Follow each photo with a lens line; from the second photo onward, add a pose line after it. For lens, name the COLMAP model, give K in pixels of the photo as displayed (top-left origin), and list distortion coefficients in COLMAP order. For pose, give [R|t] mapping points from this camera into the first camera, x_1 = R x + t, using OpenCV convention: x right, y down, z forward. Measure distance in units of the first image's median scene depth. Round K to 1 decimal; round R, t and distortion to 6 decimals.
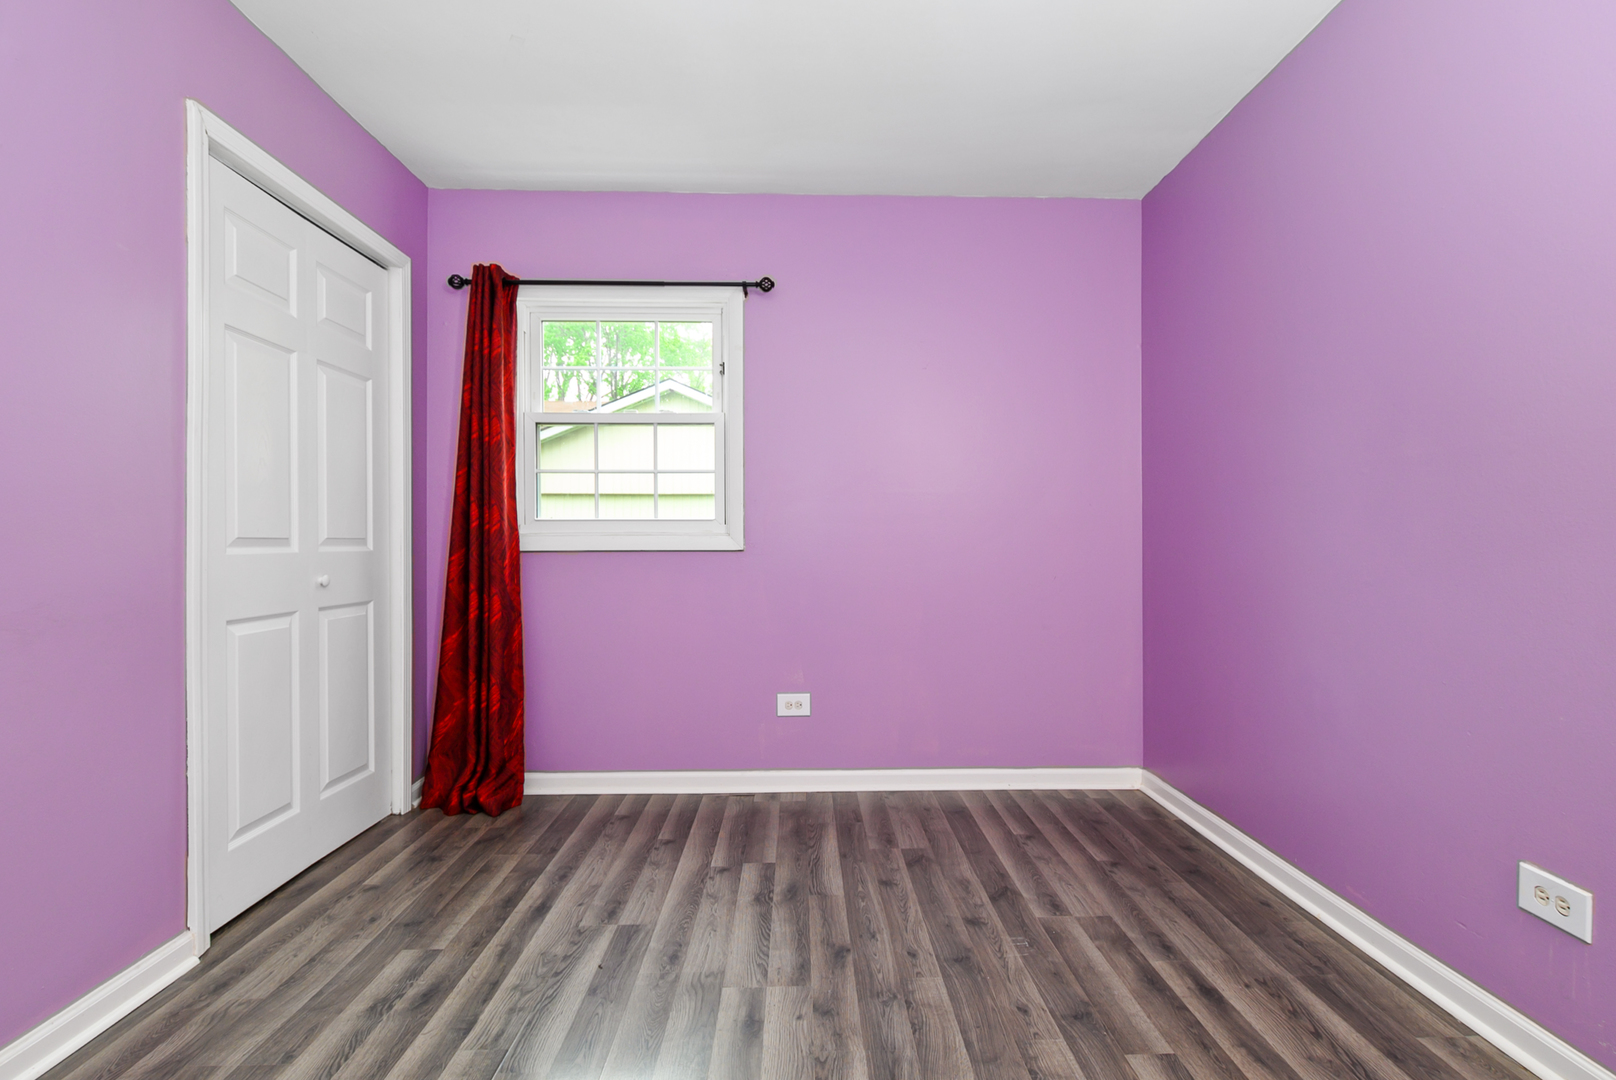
lens RADIAL K [[752.1, 0, 808.0], [0, 752.1, 540.0], [0, 0, 1]] dist [0.000796, -0.001094]
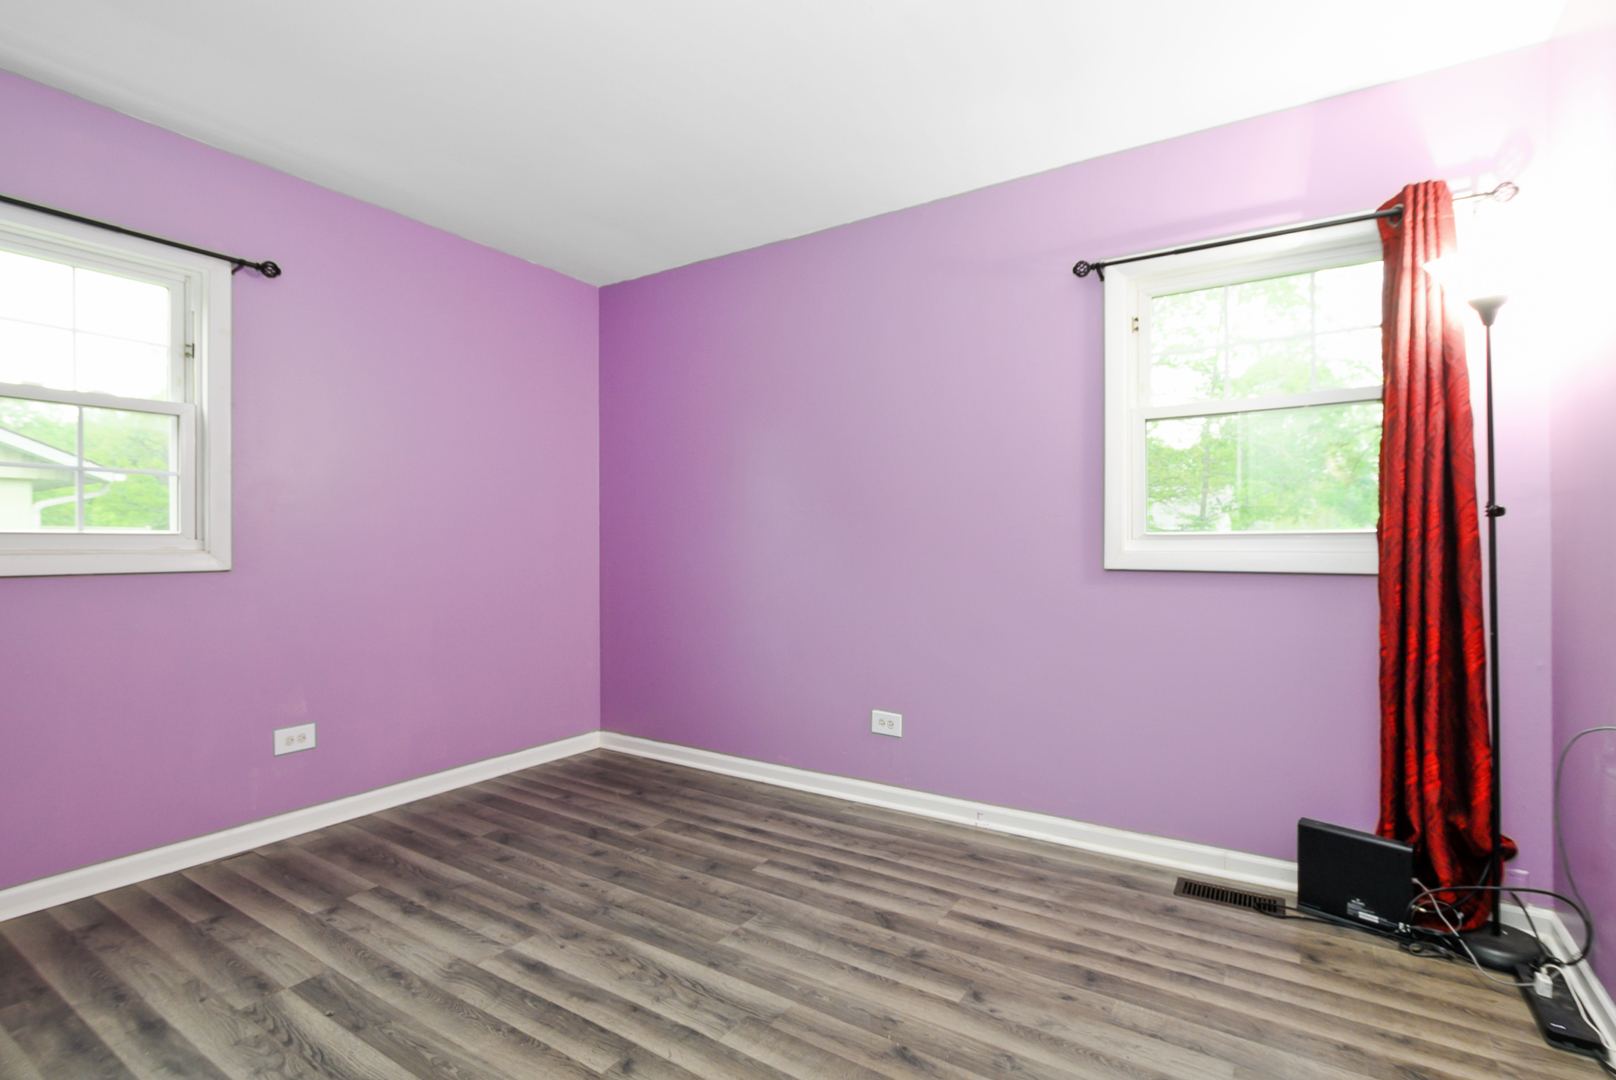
lens RADIAL K [[752.1, 0, 808.0], [0, 752.1, 540.0], [0, 0, 1]] dist [0.000796, -0.001094]
pose [[0.571046, 0.003288, 0.820911, -0.558439], [-0.000951, 0.999994, -0.003344, -0.025180], [-0.820917, 0.001128, 0.571046, -0.033366]]
